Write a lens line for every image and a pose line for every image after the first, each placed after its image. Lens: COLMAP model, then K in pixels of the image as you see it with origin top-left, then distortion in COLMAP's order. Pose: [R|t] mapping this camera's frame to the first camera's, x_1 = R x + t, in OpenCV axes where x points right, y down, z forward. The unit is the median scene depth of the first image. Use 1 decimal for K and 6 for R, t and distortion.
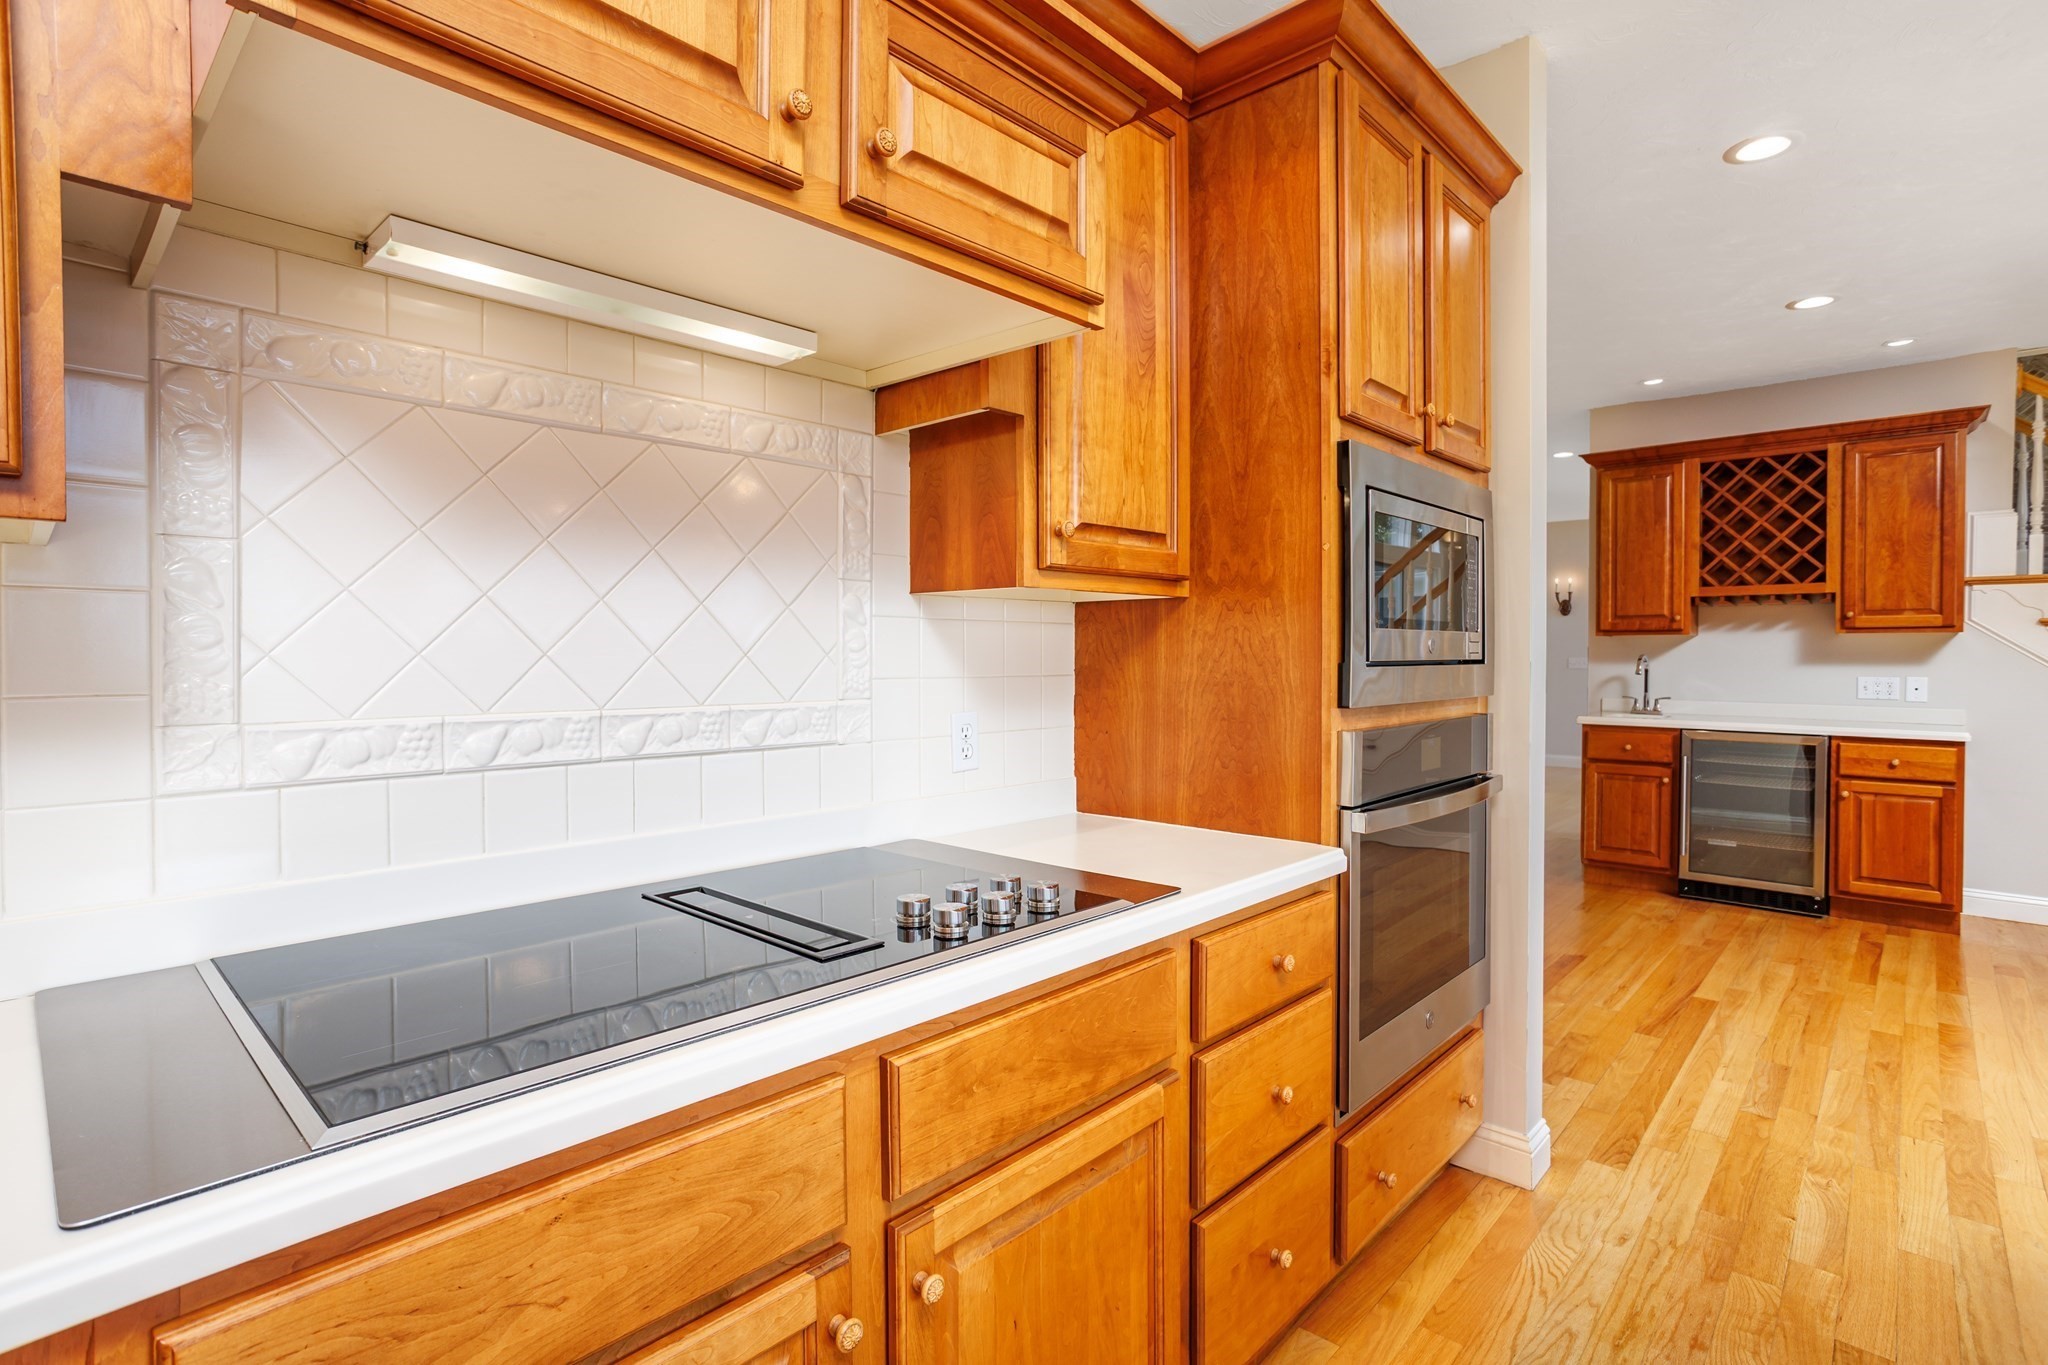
lens RADIAL K [[993.9, 0, 1044.5], [0, 993.9, 674.6], [0, 0, 1]] dist [-0.044001, 0.025188]
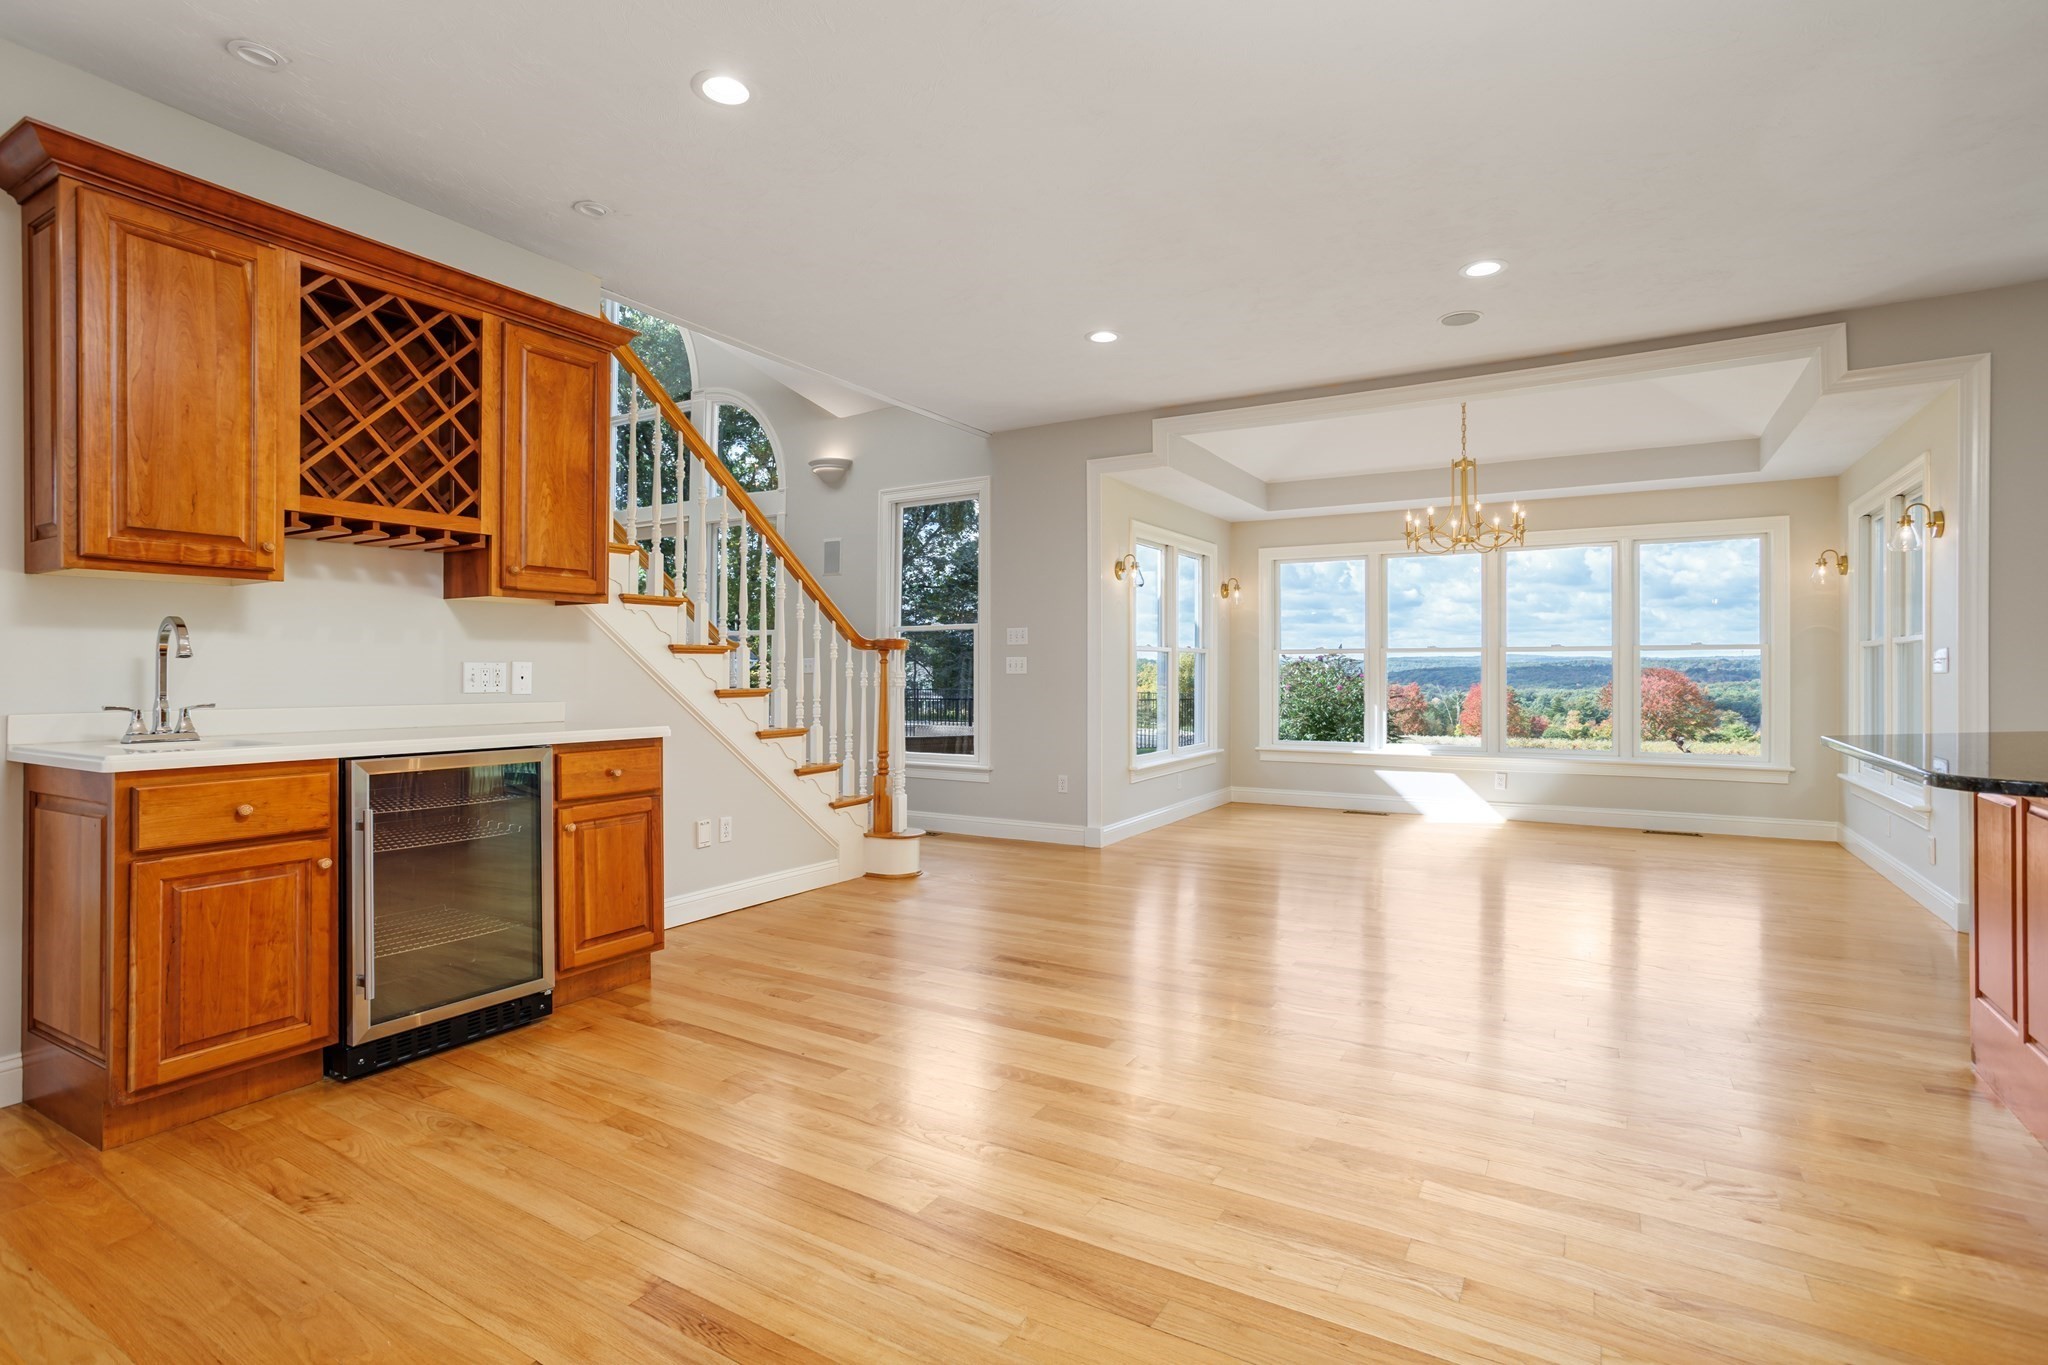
lens RADIAL K [[993.9, 0, 1008.9], [0, 993.9, 668.9], [0, 0, 1]] dist [-0.044001, 0.025188]
pose [[-0.190641, 0.001013, 0.981659, 0.076103], [0.015383, 0.999880, 0.001955, 0.012849], [-0.981539, 0.015474, -0.190634, 0.793316]]
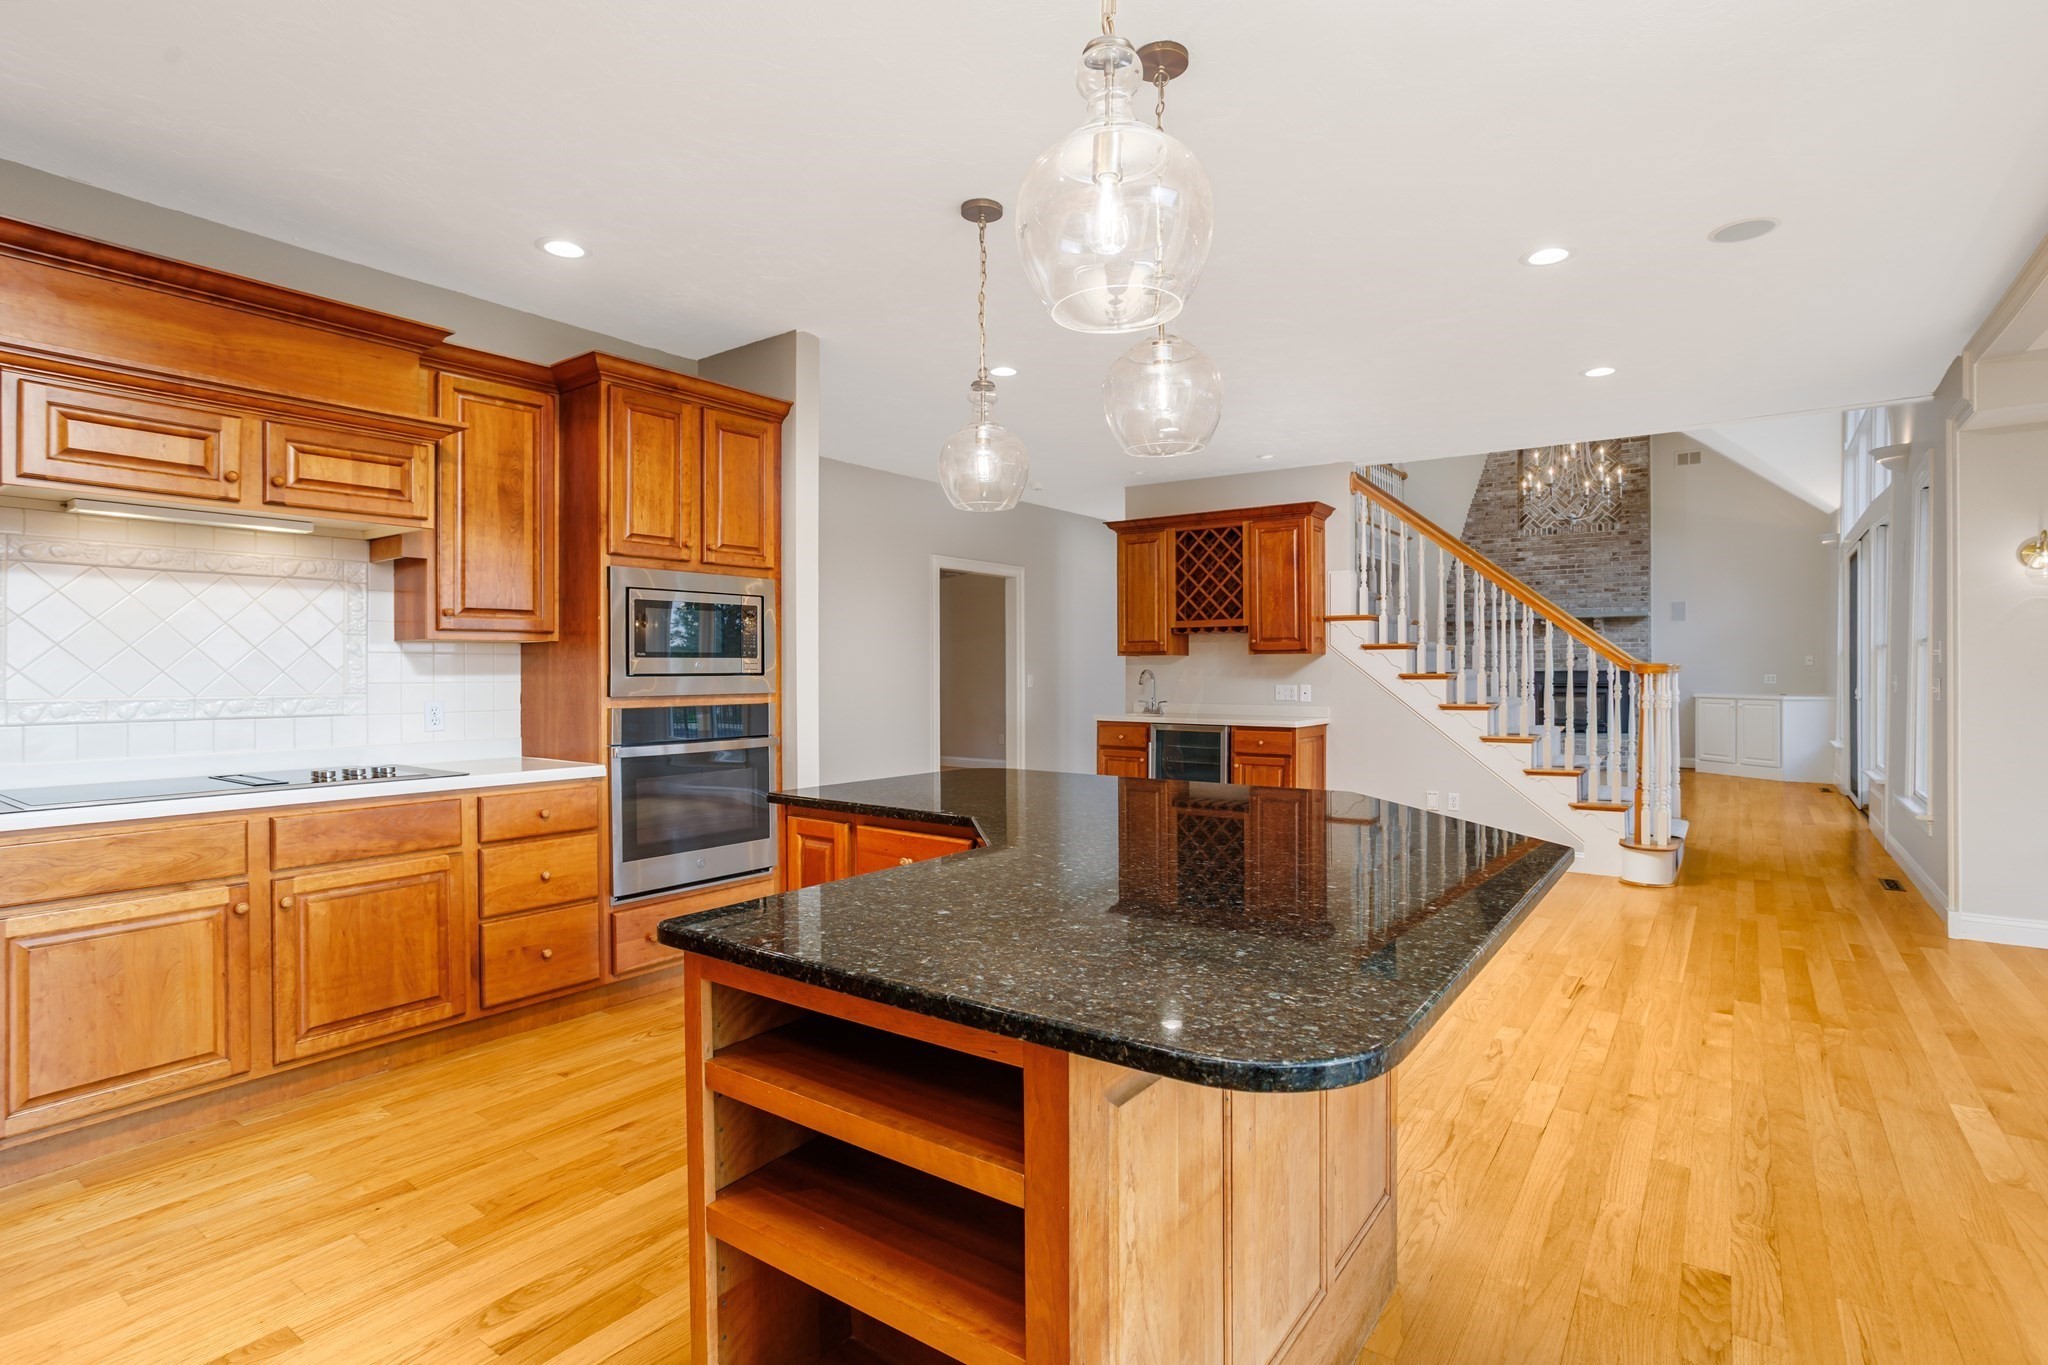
lens RADIAL K [[993.9, 0, 1043.2], [0, 993.9, 672.7], [0, 0, 1]] dist [-0.044001, 0.025188]
pose [[0.993675, -0.003049, 0.112257, 0.356100], [0.005075, 0.999829, -0.017768, 0.009076], [-0.112184, 0.018225, 0.993520, -0.415384]]
